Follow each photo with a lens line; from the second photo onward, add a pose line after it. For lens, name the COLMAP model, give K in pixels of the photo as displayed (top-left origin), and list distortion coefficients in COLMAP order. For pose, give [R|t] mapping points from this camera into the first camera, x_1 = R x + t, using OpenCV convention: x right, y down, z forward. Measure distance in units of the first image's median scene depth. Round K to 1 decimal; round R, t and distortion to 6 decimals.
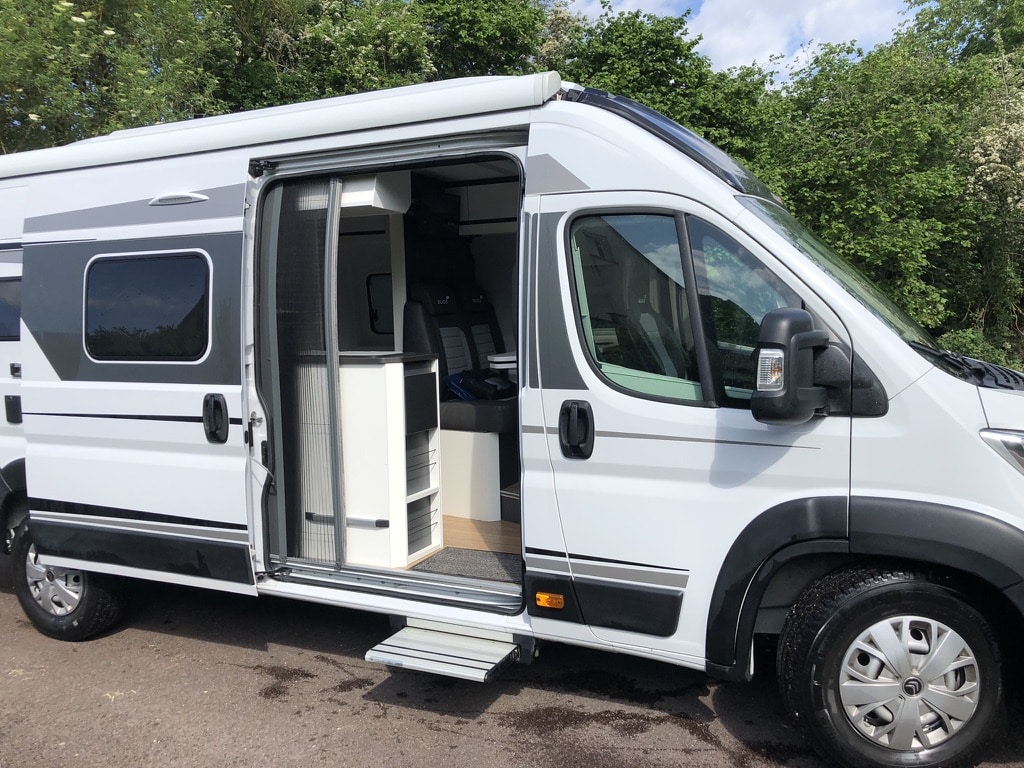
lens RADIAL K [[841.5, 0, 516.2], [0, 841.5, 388.4], [0, 0, 1]] dist [0.020008, -0.003836]
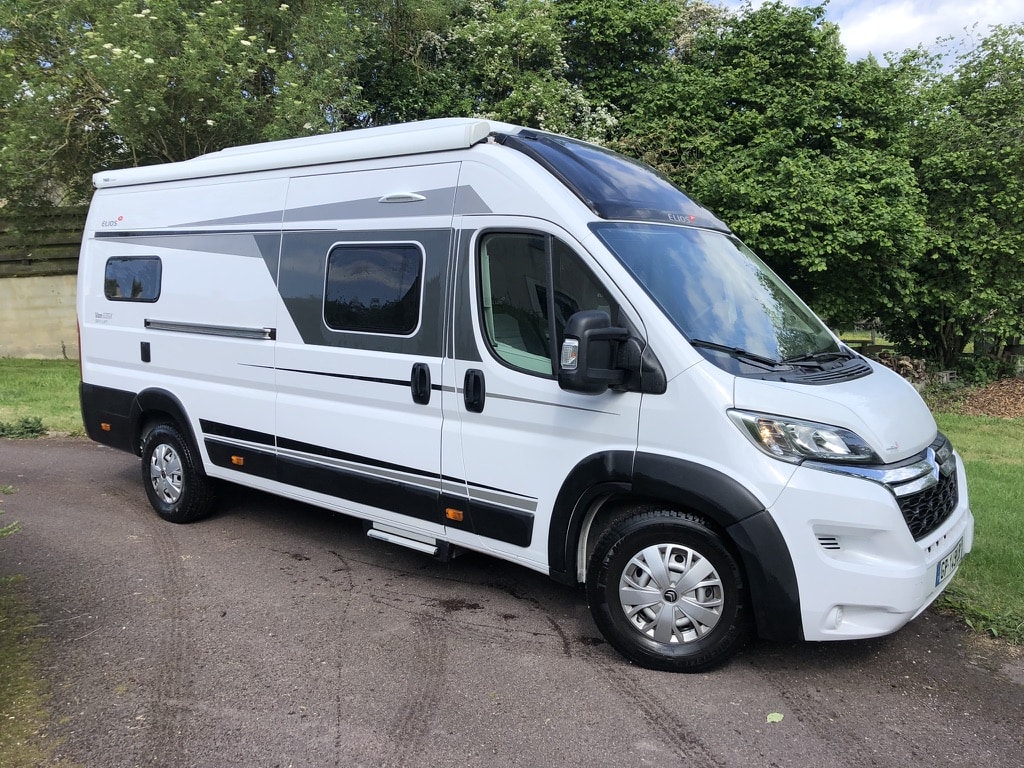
lens RADIAL K [[841.5, 0, 510.5], [0, 841.5, 382.9], [0, 0, 1]] dist [0.020008, -0.003836]
pose [[0.972480, 0.070210, -0.222156, 0.298811], [-0.064986, 0.997412, 0.030747, -0.006136], [0.223740, -0.015464, 0.974526, -0.215706]]
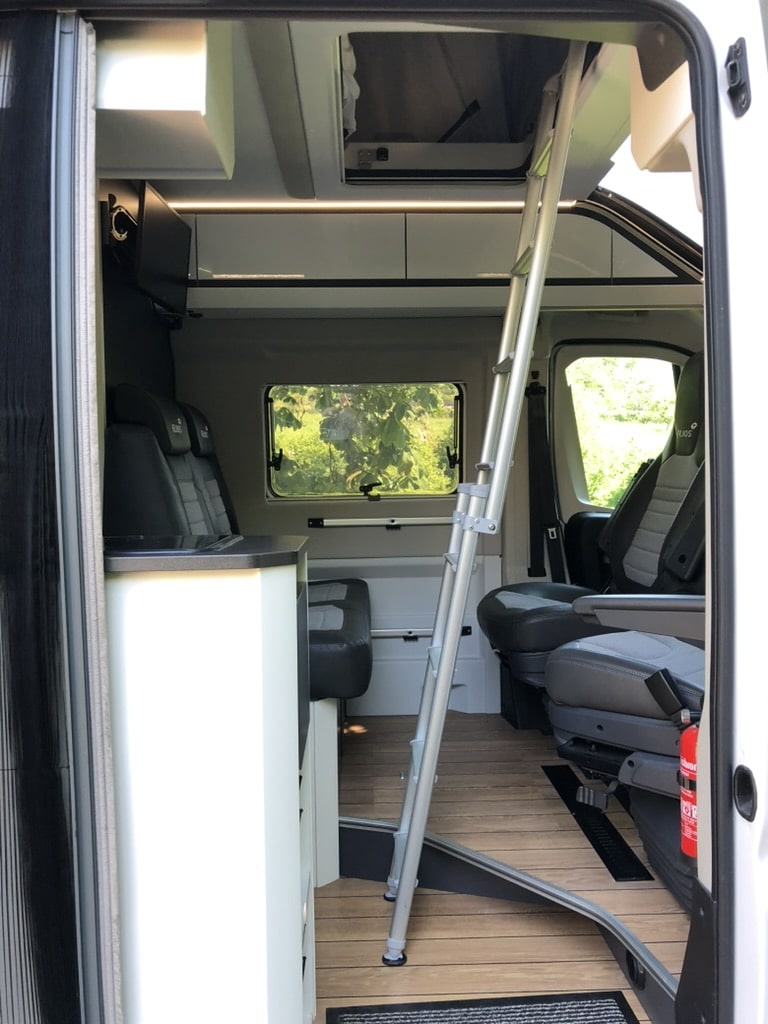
lens RADIAL K [[841.5, 0, 387.3], [0, 841.5, 516.0], [0, 0, 1]] dist [0.020008, -0.003836]
pose [[0.884951, -0.012874, 0.465506, -0.219318], [0.041358, 0.997841, -0.051027, -0.024940], [-0.463844, 0.064409, 0.883573, 0.552758]]
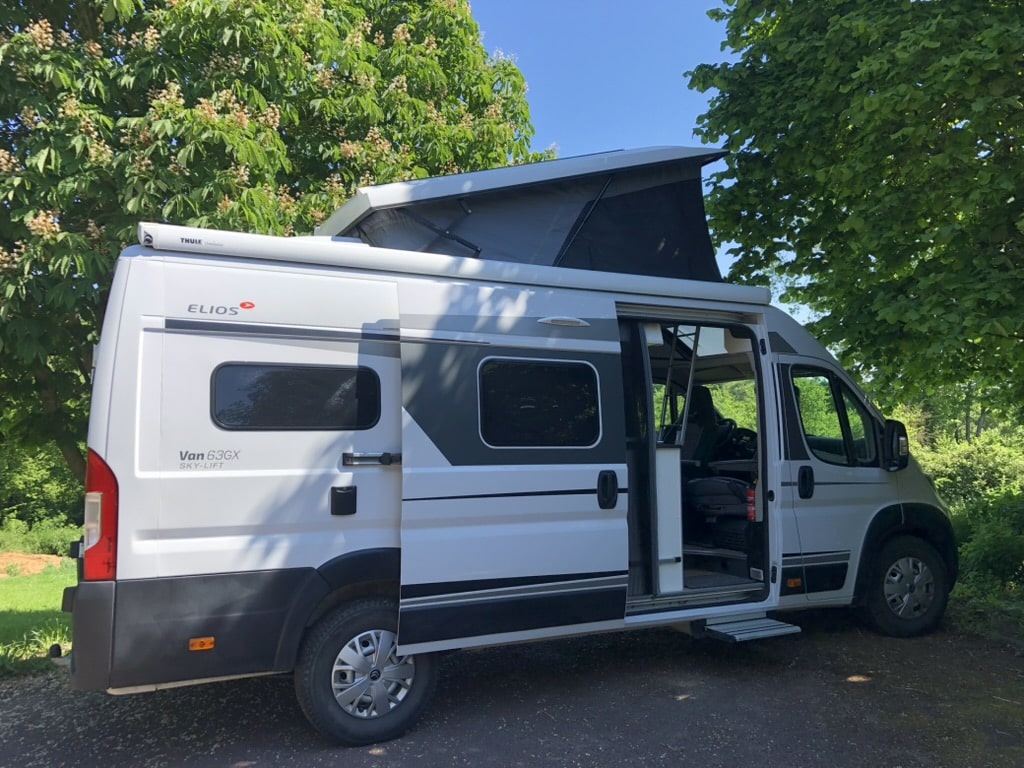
lens RADIAL K [[841.5, 0, 508.7], [0, 841.5, 380.3], [0, 0, 1]] dist [0.020008, -0.003836]
pose [[0.618797, 0.074738, 0.781988, -1.240939], [0.058856, 0.988255, -0.141025, 0.035478], [-0.783343, 0.133290, 0.607130, 0.251554]]
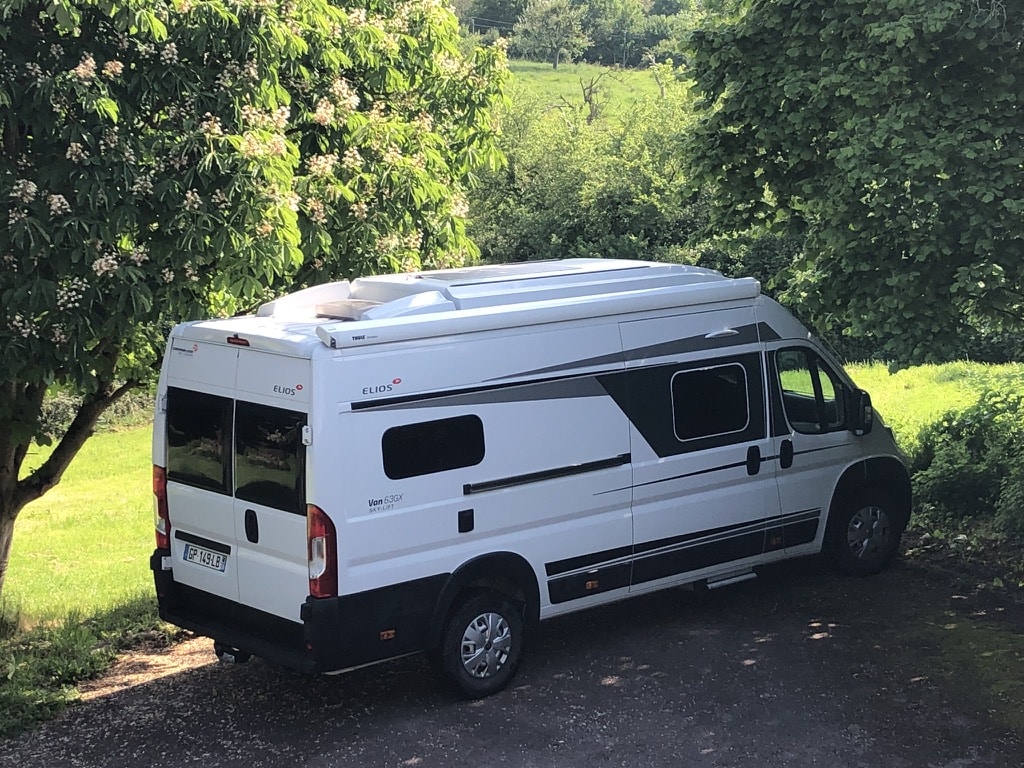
lens RADIAL K [[1897.7, 0, 512.0], [0, 1897.7, 383.2], [0, 0, 1]] dist [0.289636, 0.000000]
pose [[0.405955, -0.119471, 0.906050, -3.108025], [0.094922, 0.991568, 0.088218, -0.421670], [-0.908950, 0.050192, 0.413872, -0.242017]]
